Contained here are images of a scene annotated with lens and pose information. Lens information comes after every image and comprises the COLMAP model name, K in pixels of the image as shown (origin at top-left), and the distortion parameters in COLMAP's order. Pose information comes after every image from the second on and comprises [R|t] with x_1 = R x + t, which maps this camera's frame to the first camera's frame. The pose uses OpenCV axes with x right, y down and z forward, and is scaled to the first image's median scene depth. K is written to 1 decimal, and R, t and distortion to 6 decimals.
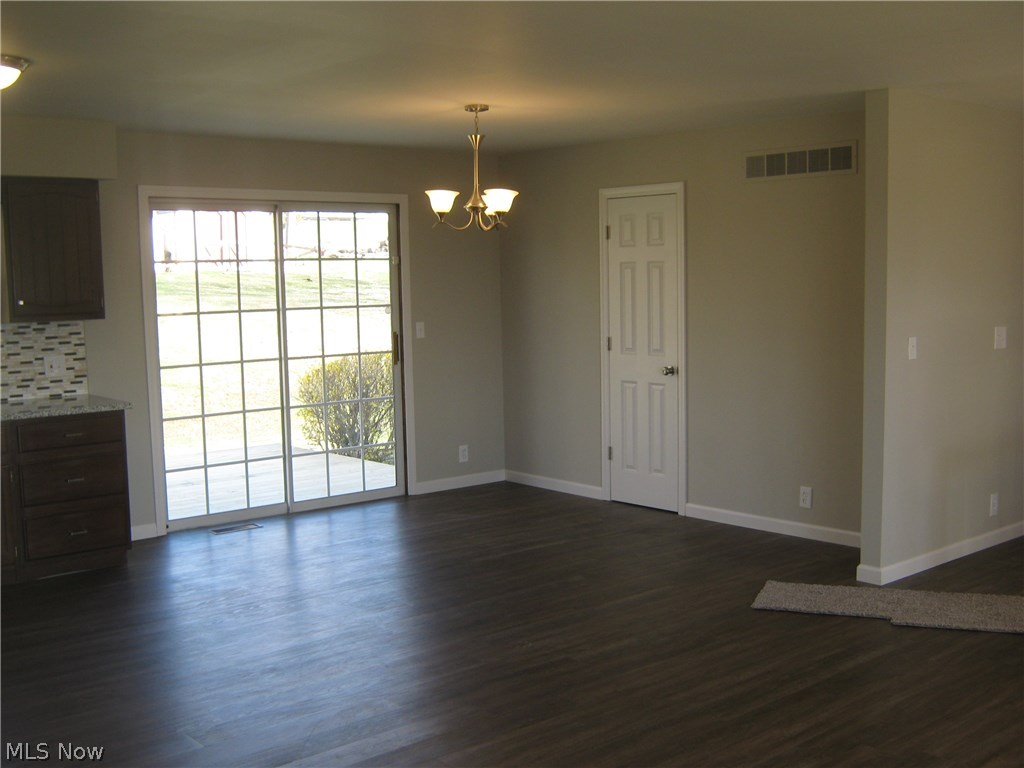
lens RADIAL K [[1173.4, 0, 512.9], [0, 1173.4, 383.5], [0, 0, 1]] dist [-0.088428, 0.000000]
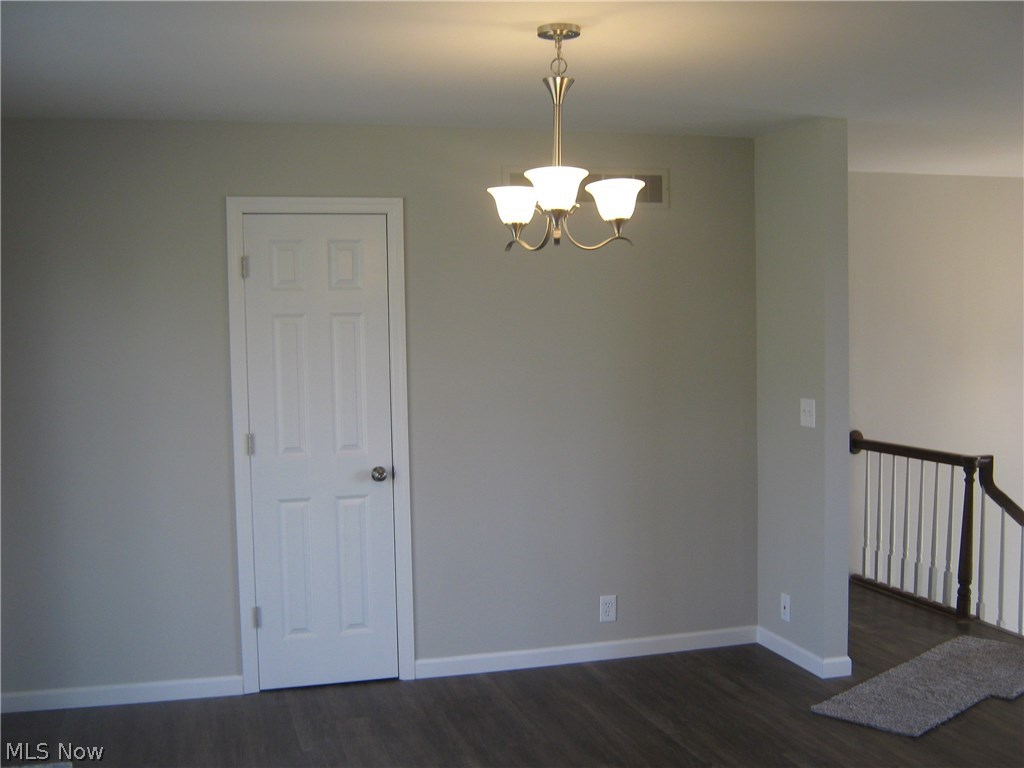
lens RADIAL K [[1173.4, 0, 513.4], [0, 1173.4, 390.3], [0, 0, 1]] dist [-0.088428, 0.000000]
pose [[0.426777, -0.042452, 0.903360, -0.525789], [0.097621, 0.995223, 0.000649, -0.061524], [-0.899072, 0.087910, 0.428883, 0.751075]]
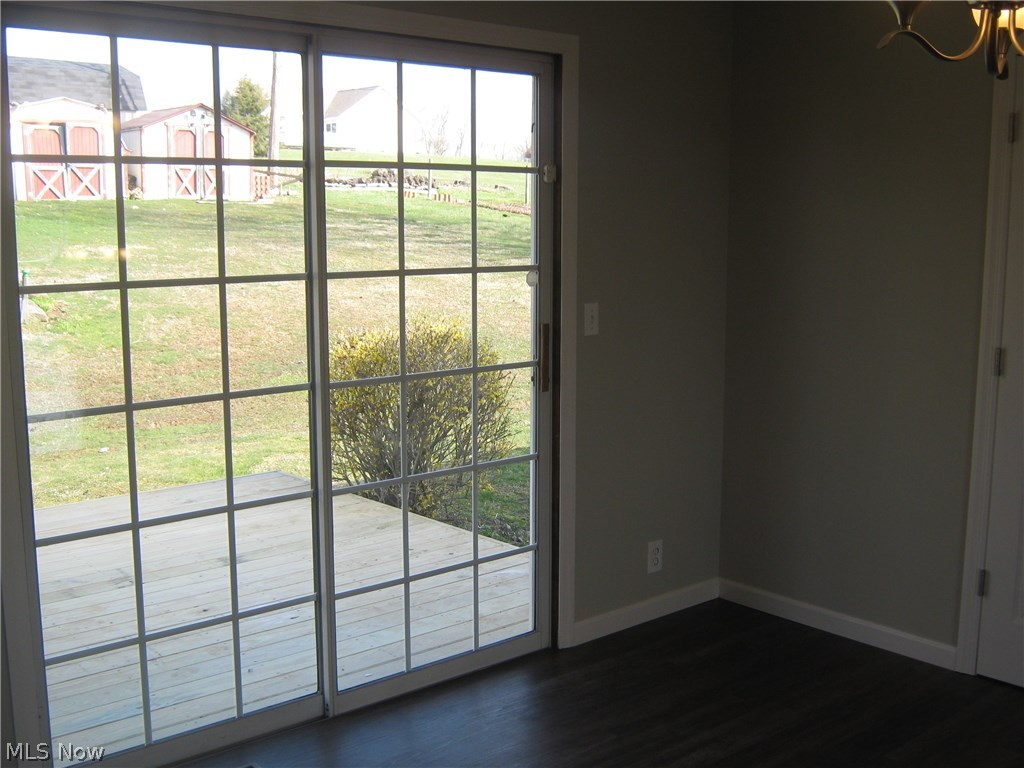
lens RADIAL K [[1173.4, 0, 512.8], [0, 1173.4, 387.0], [0, 0, 1]] dist [-0.088428, 0.000000]
pose [[0.999545, 0.020197, 0.022387, -0.159093], [-0.021422, 0.998205, 0.055926, -0.056921], [-0.021218, -0.056380, 0.998184, 0.662779]]
